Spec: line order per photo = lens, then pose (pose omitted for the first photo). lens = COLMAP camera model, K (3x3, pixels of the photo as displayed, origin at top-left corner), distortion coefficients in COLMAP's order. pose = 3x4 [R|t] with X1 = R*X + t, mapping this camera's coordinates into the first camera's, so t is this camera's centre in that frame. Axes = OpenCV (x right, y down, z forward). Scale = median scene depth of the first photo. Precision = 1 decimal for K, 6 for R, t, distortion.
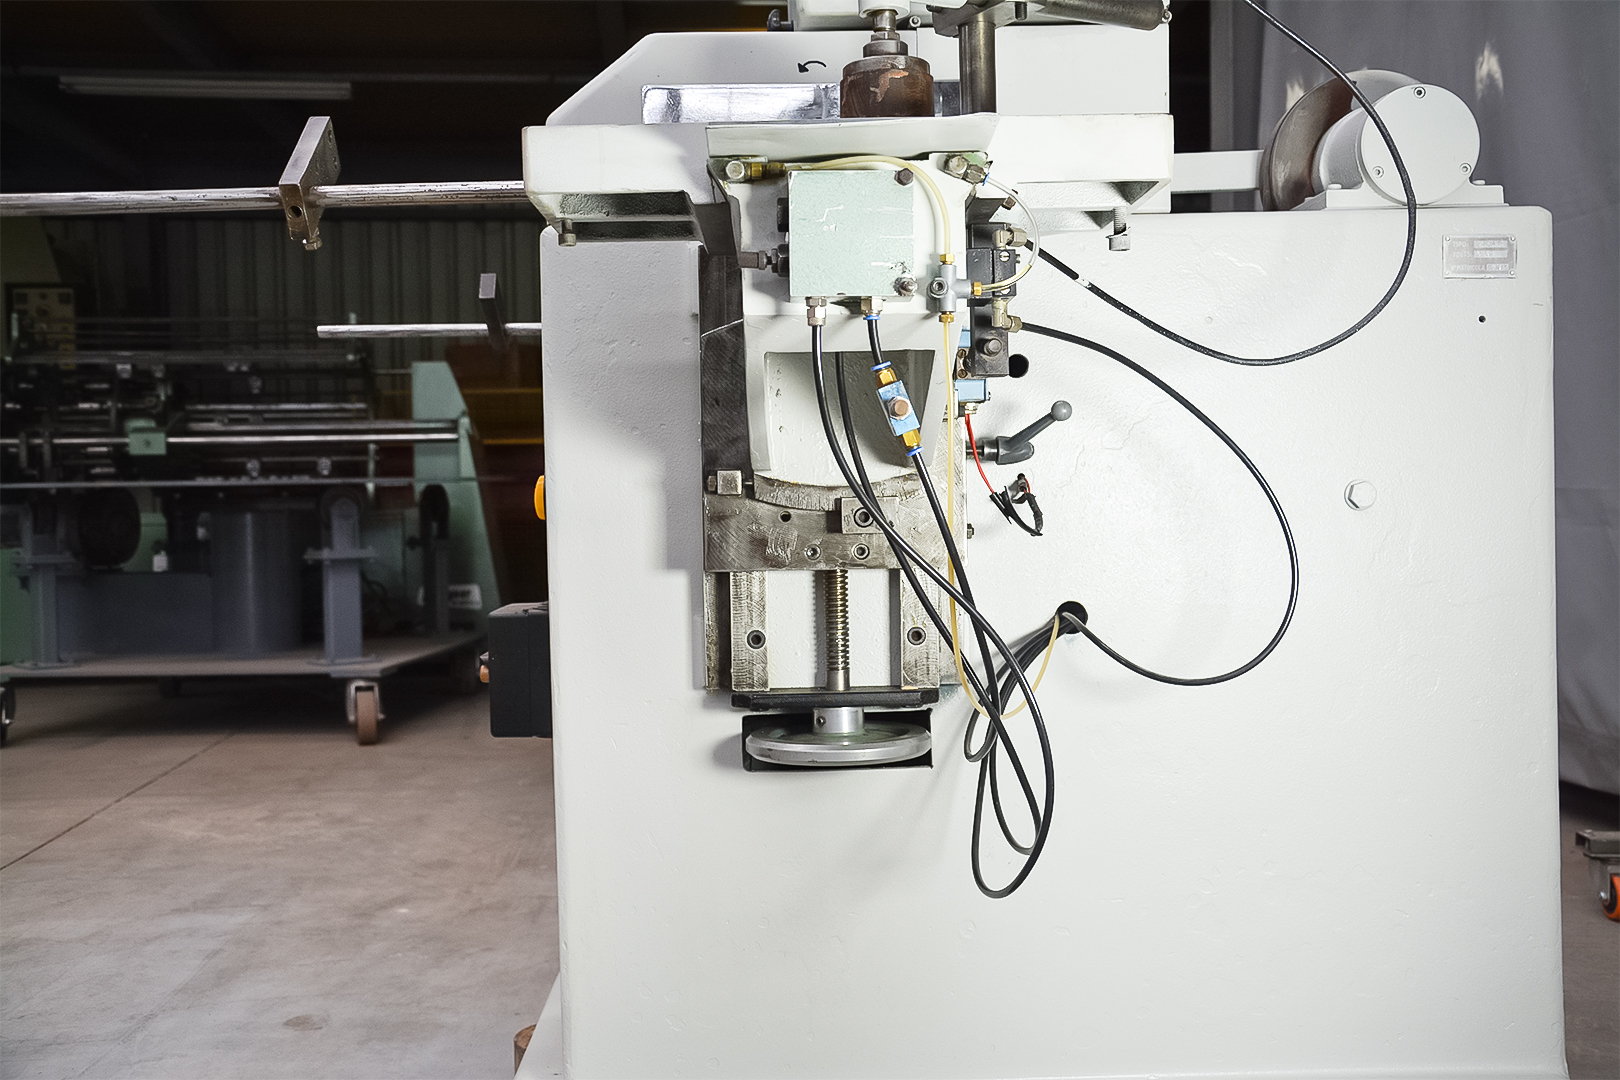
lens RADIAL K [[1583.3, 0, 804.8], [0, 1583.3, 535.2], [0, 0, 1]] dist [0.048540, 0.000000]
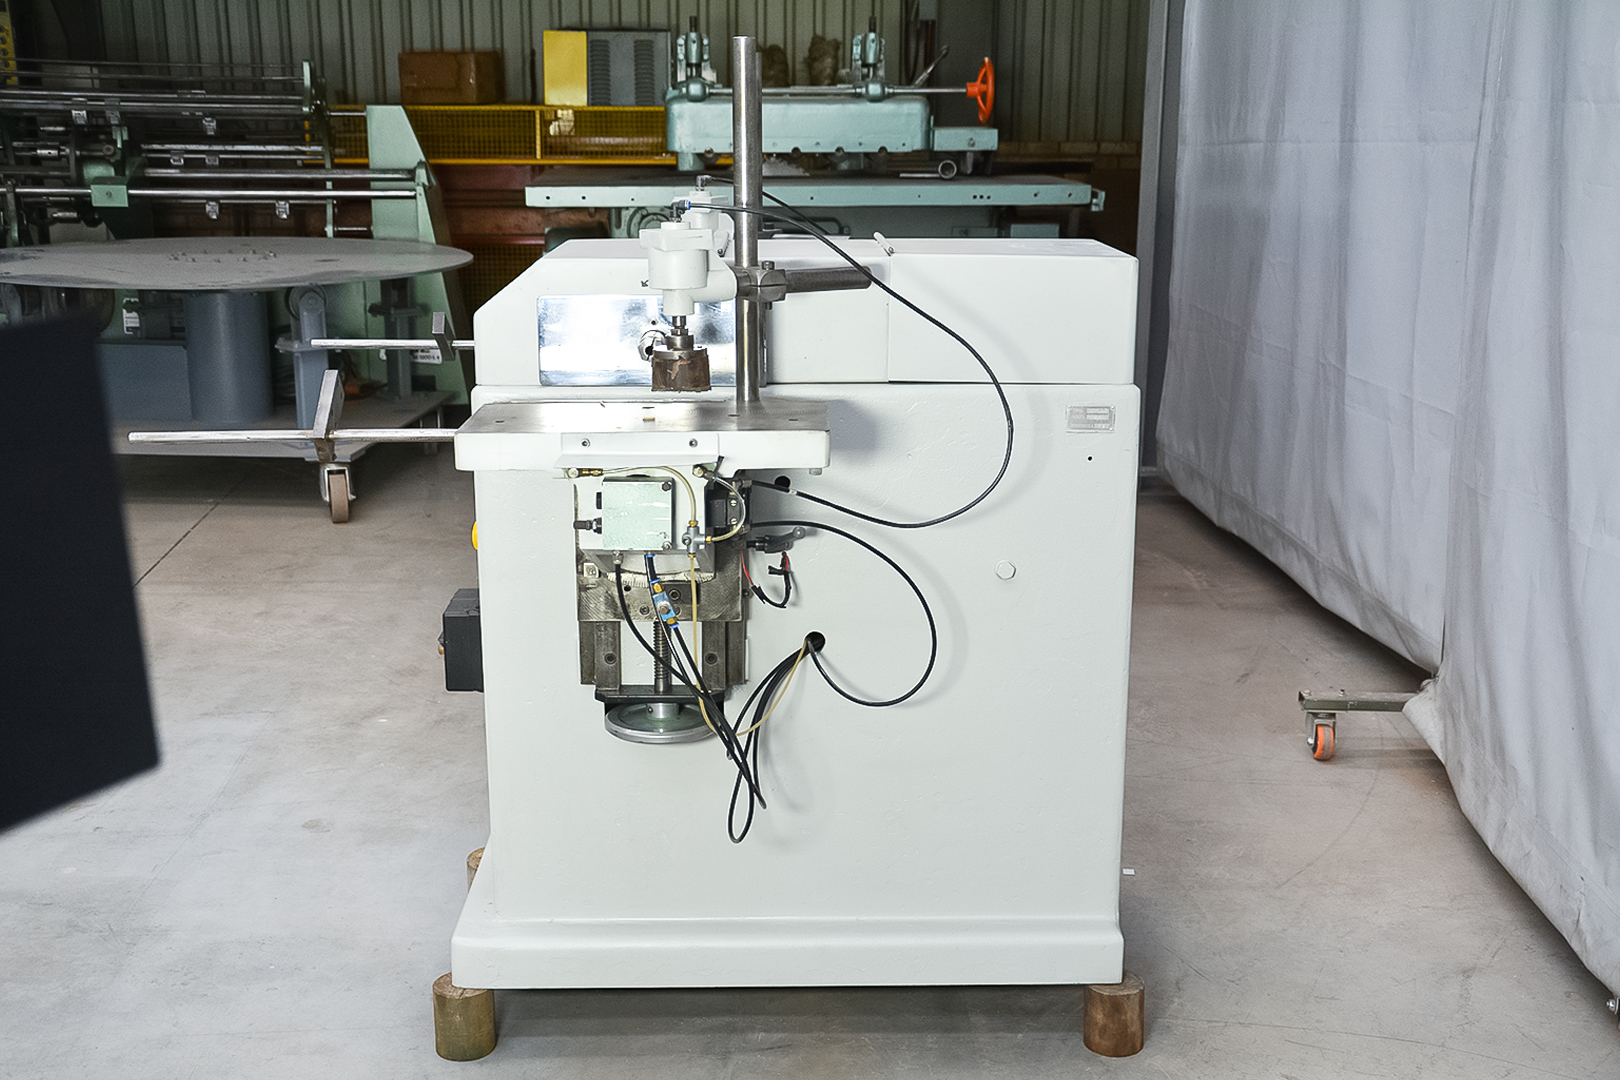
lens RADIAL K [[1827.3, 0, 812.6], [0, 1827.3, 542.0], [0, 0, 1]] dist [0.071619, 0.000000]
pose [[0.999587, 0.028717, -0.001329, 0.065813], [-0.027708, 0.974730, 0.221660, -0.176860], [0.007661, -0.221532, 0.975123, -0.293637]]
